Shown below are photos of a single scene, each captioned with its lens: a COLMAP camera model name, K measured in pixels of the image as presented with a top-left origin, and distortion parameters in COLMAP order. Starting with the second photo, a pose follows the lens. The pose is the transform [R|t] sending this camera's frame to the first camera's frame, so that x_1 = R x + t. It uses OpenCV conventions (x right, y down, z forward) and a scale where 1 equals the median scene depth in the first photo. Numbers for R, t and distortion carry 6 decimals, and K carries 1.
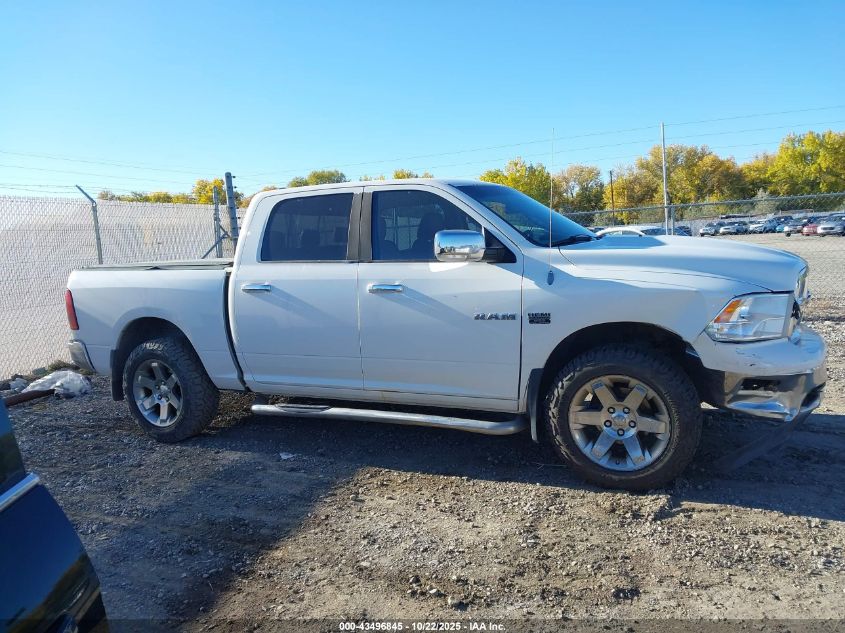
lens RADIAL K [[702.6, 0, 422.5], [0, 702.6, 316.5], [0, 0, 1]] dist [0.066052, -0.091657]
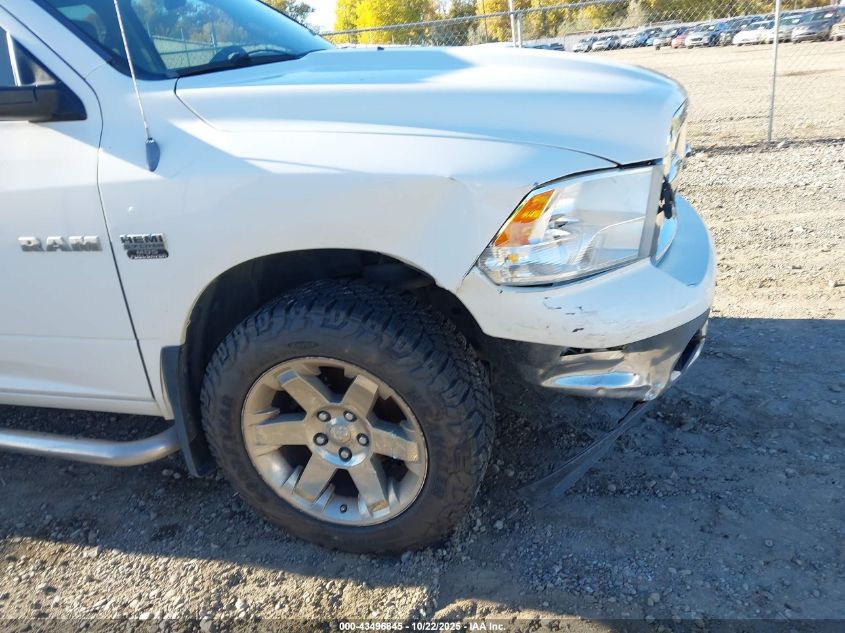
lens RADIAL K [[702.6, 0, 422.5], [0, 702.6, 316.5], [0, 0, 1]] dist [0.066052, -0.091657]
pose [[0.984526, -0.094424, 0.147626, 0.268219], [0.058093, 0.970641, 0.233412, -0.049985], [-0.165331, -0.221224, 0.961106, 0.516300]]
